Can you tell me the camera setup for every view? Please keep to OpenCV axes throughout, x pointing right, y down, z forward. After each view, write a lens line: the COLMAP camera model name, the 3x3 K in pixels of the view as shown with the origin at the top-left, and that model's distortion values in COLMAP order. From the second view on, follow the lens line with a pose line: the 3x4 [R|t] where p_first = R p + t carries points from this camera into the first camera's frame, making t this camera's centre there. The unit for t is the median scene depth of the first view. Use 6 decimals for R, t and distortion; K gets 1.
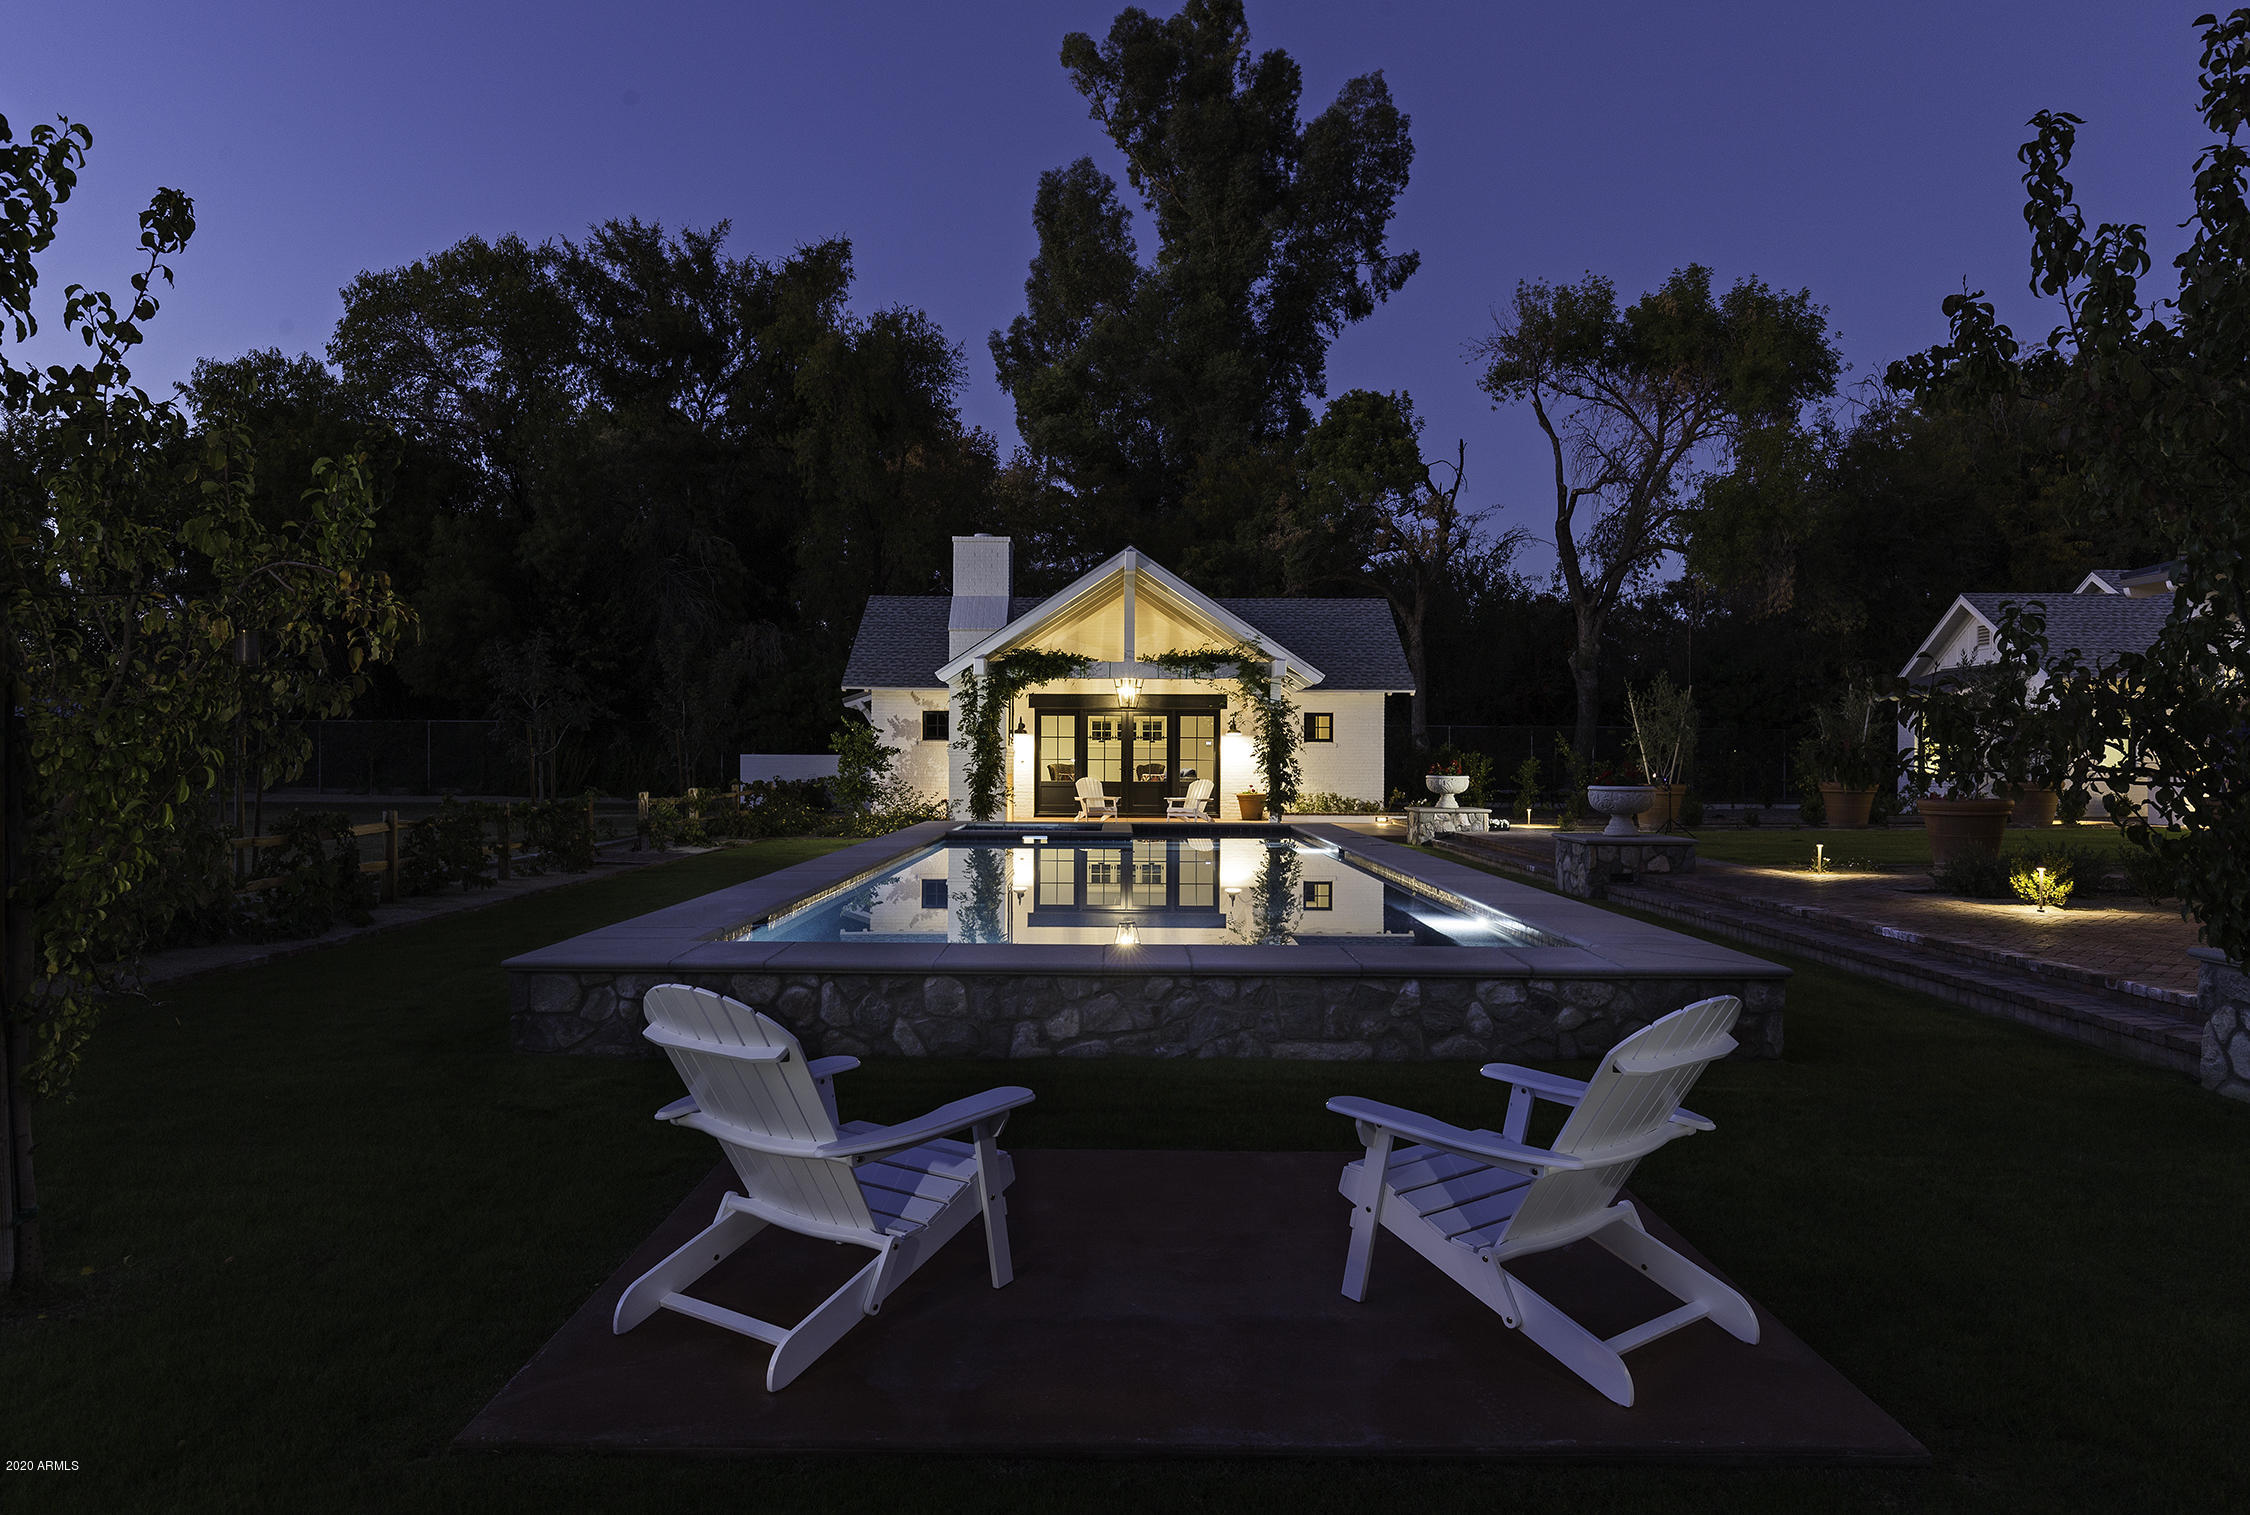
lens RADIAL K [[1404.1, 0, 1123.0], [0, 1404.1, 754.6], [0, 0, 1]] dist [0.001036, 0.000213]
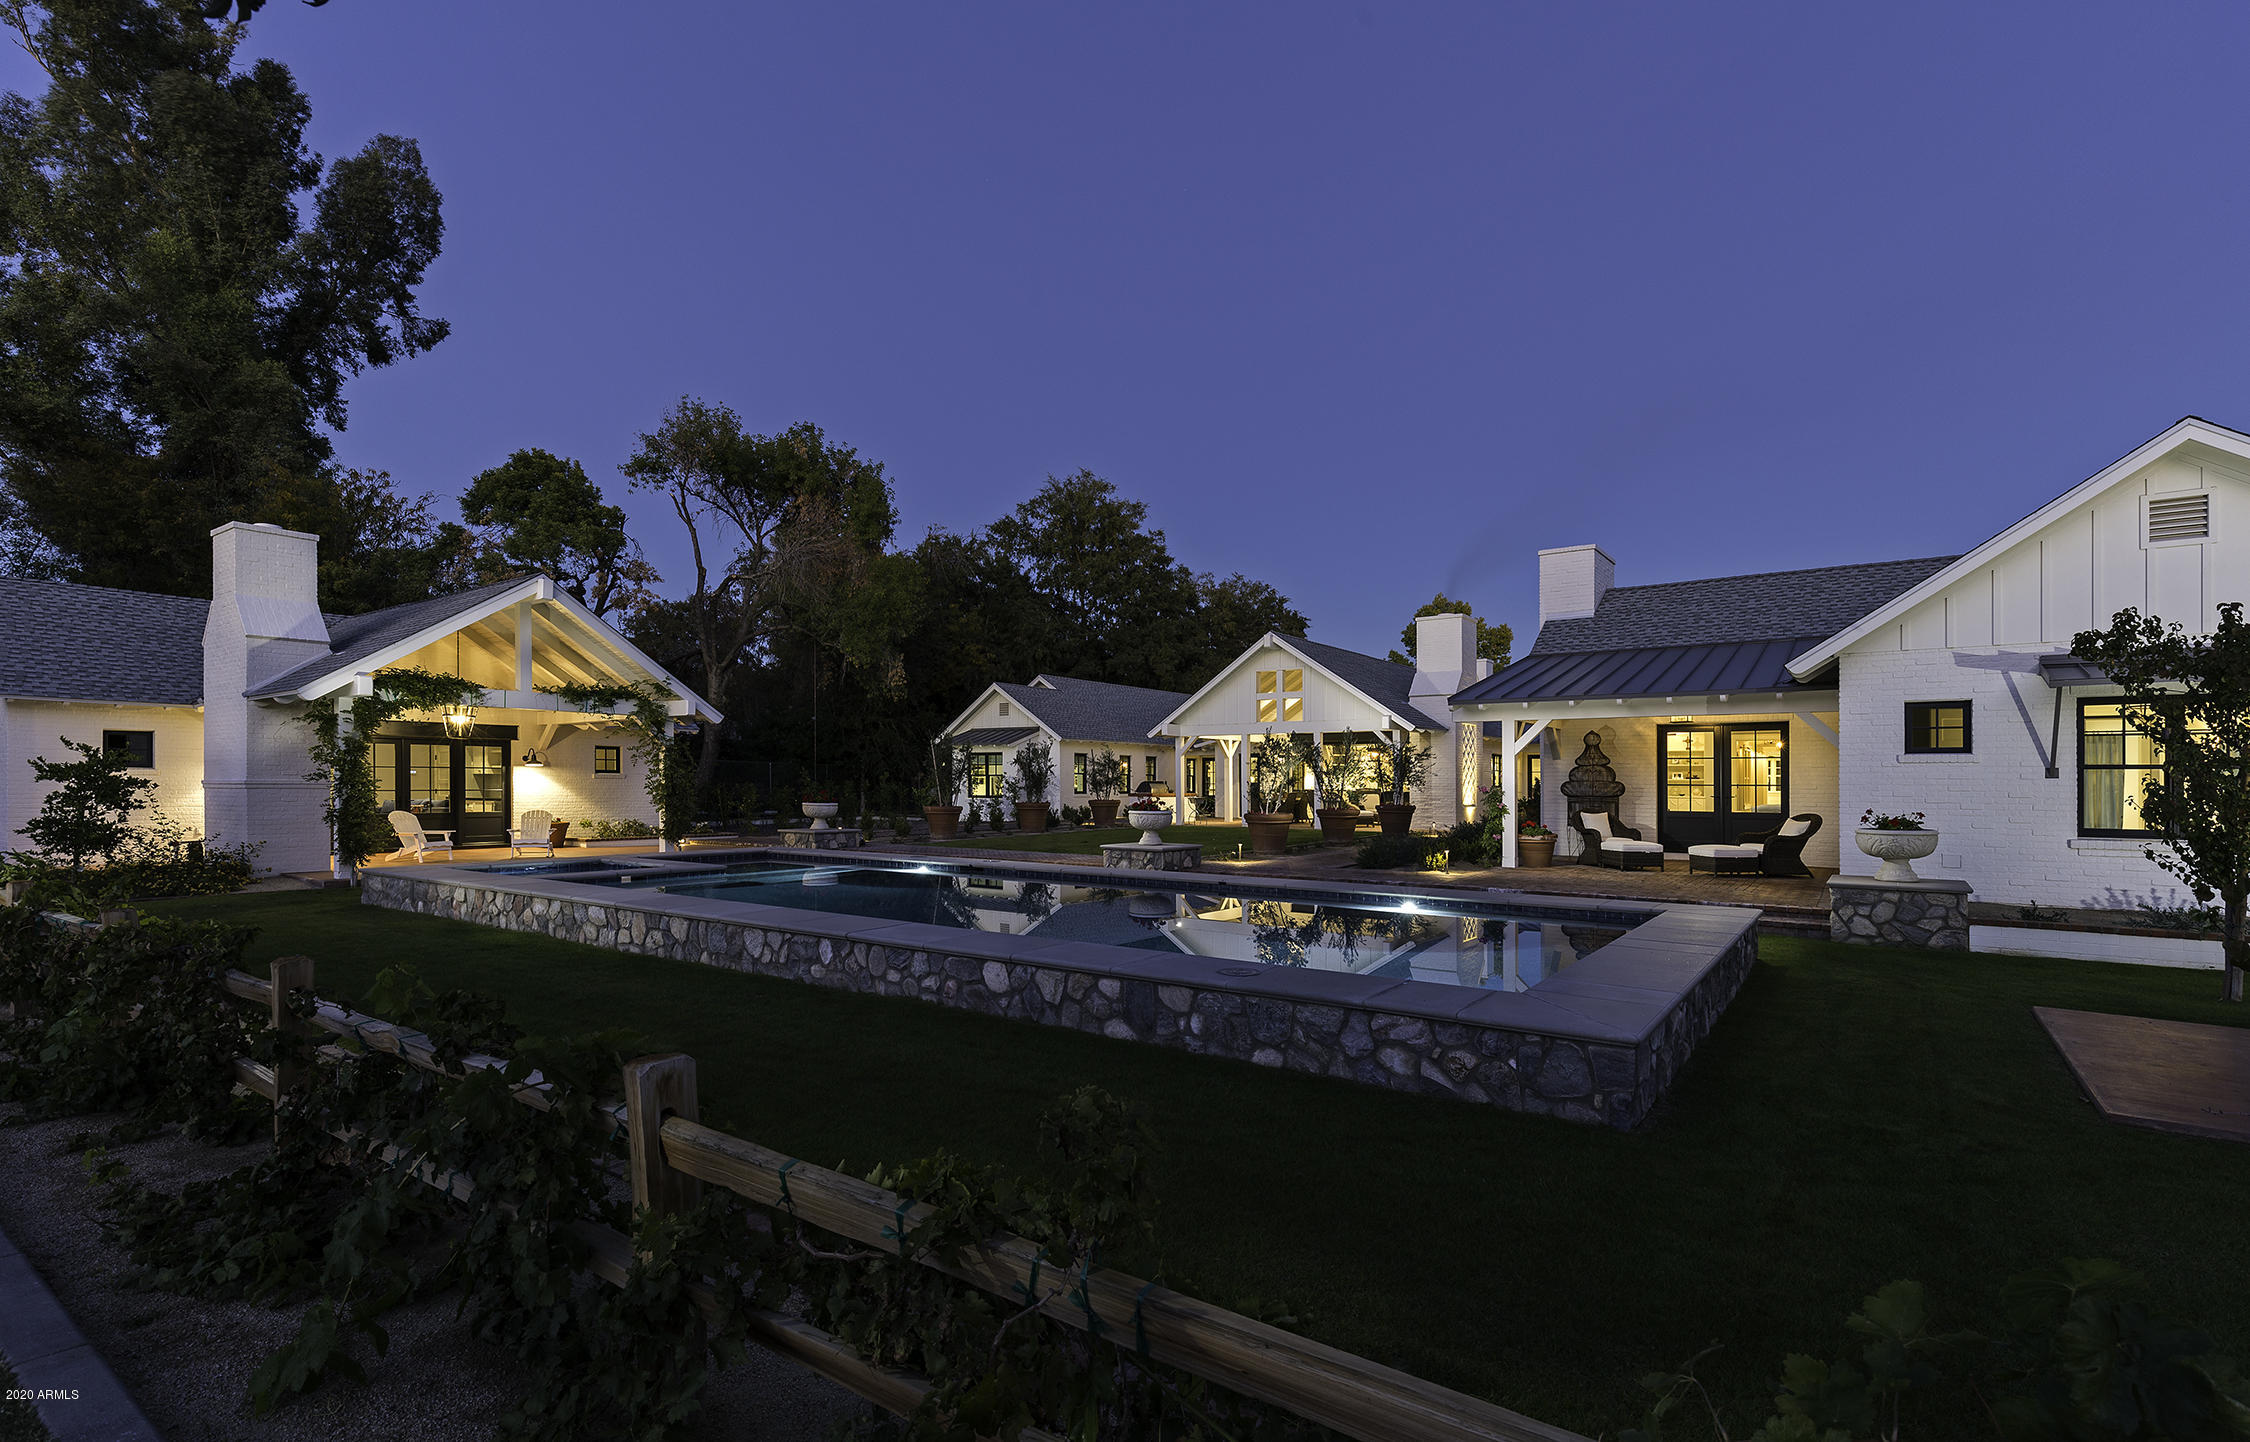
lens RADIAL K [[1054.2, 0, 1035.9], [0, 1054.2, 786.7], [0, 0, 1]] dist [0.002076, -0.000533]
pose [[0.589200, -0.005869, 0.807966, -0.299384], [-0.003004, 0.999951, 0.009454, -0.006416], [-0.807982, -0.007998, 0.589153, 0.223130]]
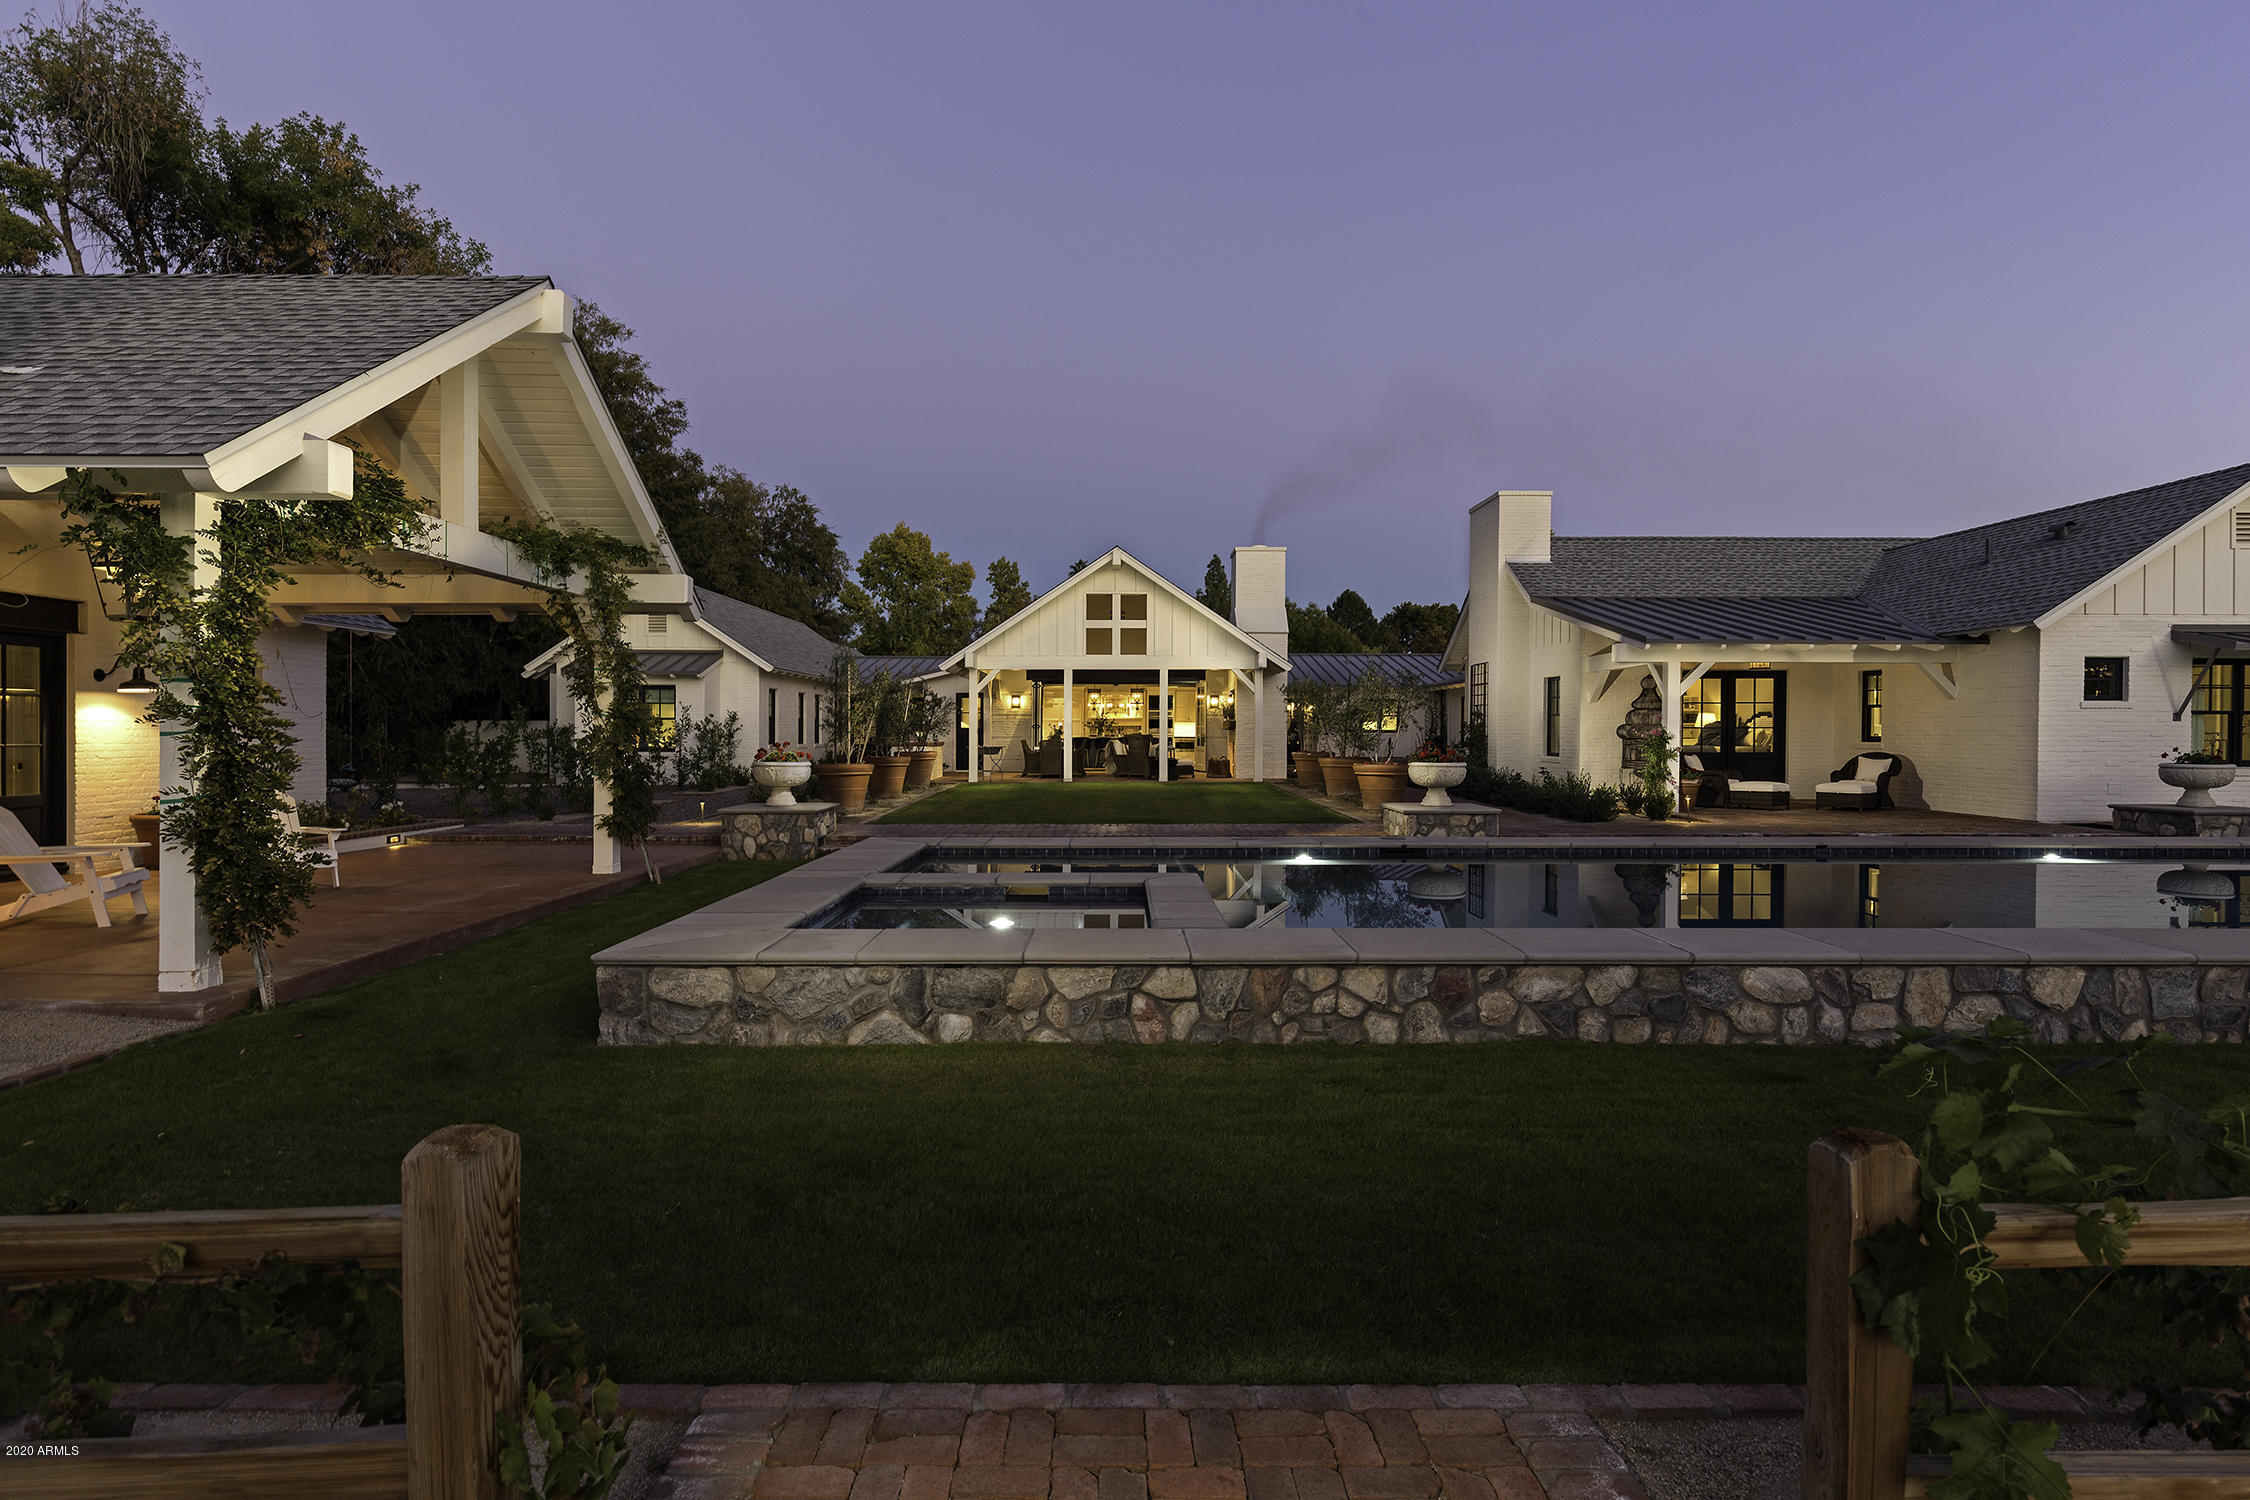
lens RADIAL K [[1183.7, 0, 1119.0], [0, 1183.7, 745.5], [0, 0, 1]] dist [0.000087, -0.000453]
pose [[-0.035362, -0.016758, 0.999234, -0.297803], [-0.003690, 0.999855, 0.016637, -0.003518], [-0.999368, -0.003099, -0.035419, 0.623731]]
